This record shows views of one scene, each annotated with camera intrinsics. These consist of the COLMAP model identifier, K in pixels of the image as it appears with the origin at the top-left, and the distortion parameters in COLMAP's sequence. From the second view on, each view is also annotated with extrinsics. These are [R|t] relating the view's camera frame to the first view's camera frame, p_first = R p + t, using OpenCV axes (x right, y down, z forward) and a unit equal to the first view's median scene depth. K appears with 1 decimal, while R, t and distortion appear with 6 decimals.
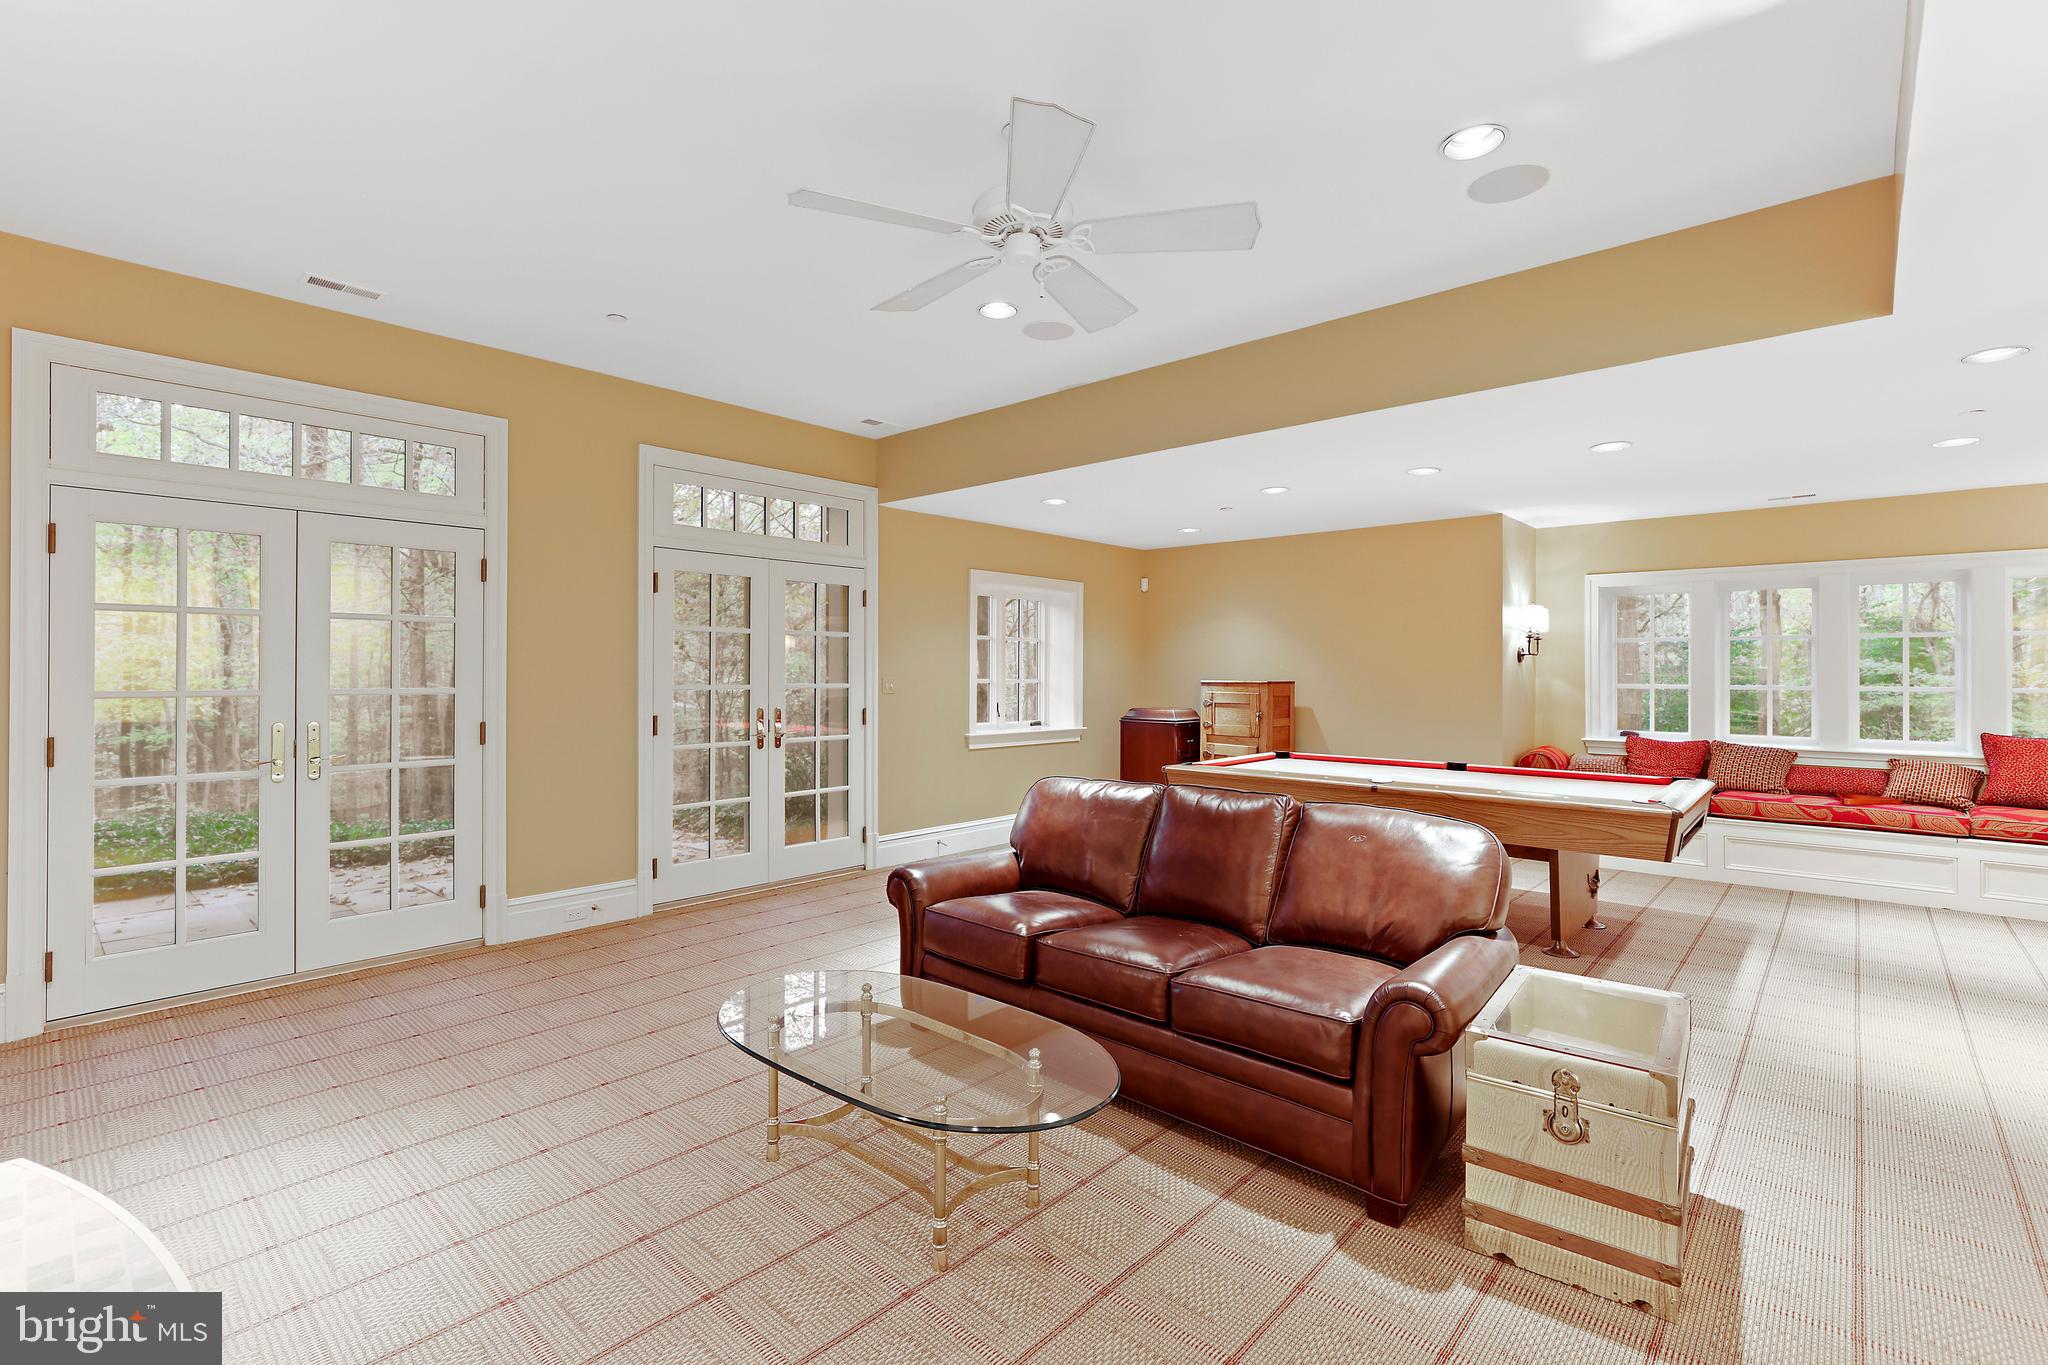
lens RADIAL K [[941.9, 0, 1029.9], [0, 941.9, 671.9], [0, 0, 1]] dist [-0.001173, 0.009210]
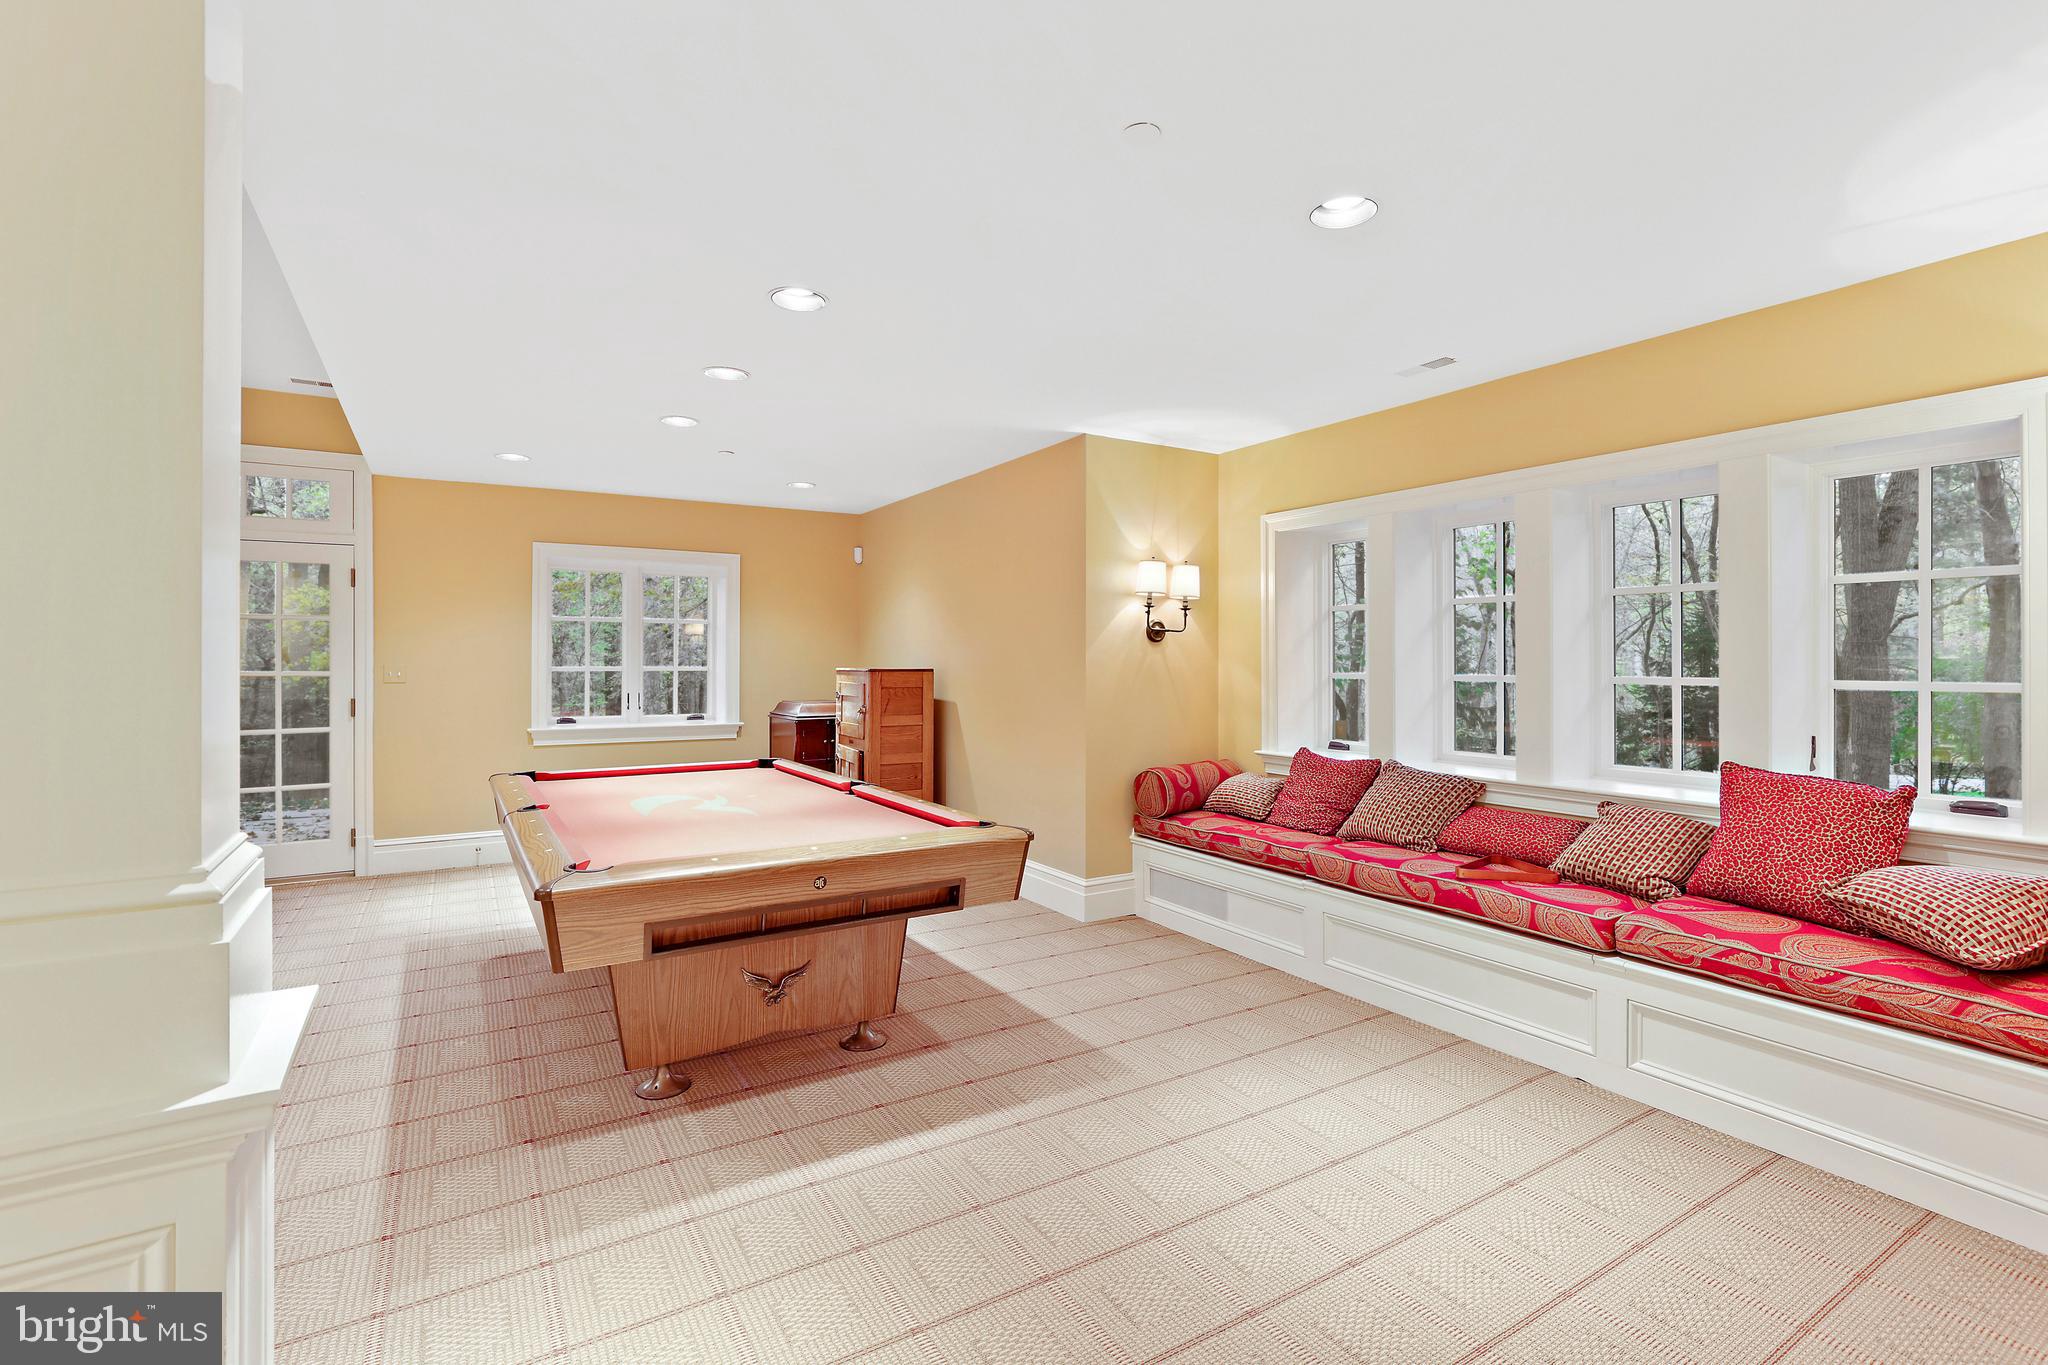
lens RADIAL K [[930.6, 0, 1004.7], [0, 930.6, 676.3], [0, 0, 1]] dist [0.000150, 0.000585]
pose [[0.954932, 0.001915, -0.296819, 0.693751], [0.002864, 0.999873, 0.015664, 0.005205], [0.296812, -0.015808, 0.954805, 0.332837]]
